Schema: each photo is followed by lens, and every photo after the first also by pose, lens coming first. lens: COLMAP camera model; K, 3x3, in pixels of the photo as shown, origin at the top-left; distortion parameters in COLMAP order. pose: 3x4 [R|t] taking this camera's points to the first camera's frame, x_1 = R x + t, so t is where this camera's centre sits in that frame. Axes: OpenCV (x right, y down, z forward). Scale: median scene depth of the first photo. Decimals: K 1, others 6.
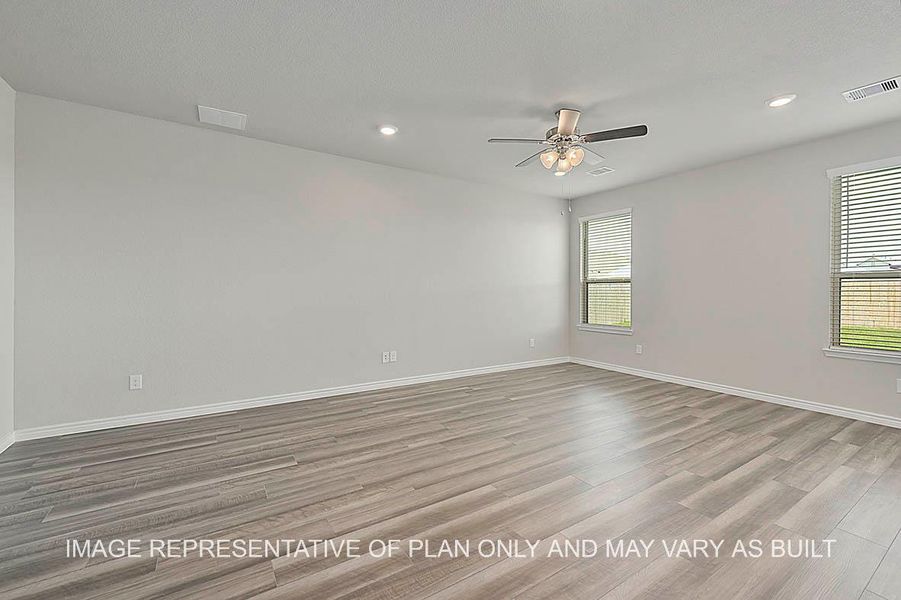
lens RADIAL K [[373.2, 0, 448.2], [0, 373.2, 292.4], [0, 0, 1]] dist [0.000335, -0.000030]
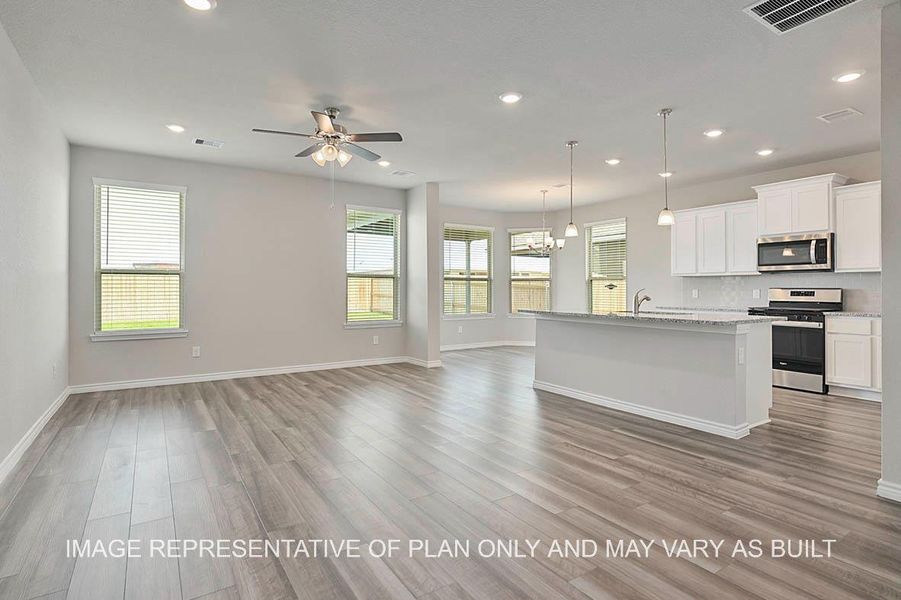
lens RADIAL K [[469.0, 0, 450.0], [0, 469.0, 297.0], [0, 0, 1]] dist [-0.000289, -0.000070]
pose [[0.000946, -0.023855, 0.999715, -0.570586], [0.003205, 0.999710, 0.023852, 0.000240], [-0.999994, 0.003181, 0.001022, 0.390939]]
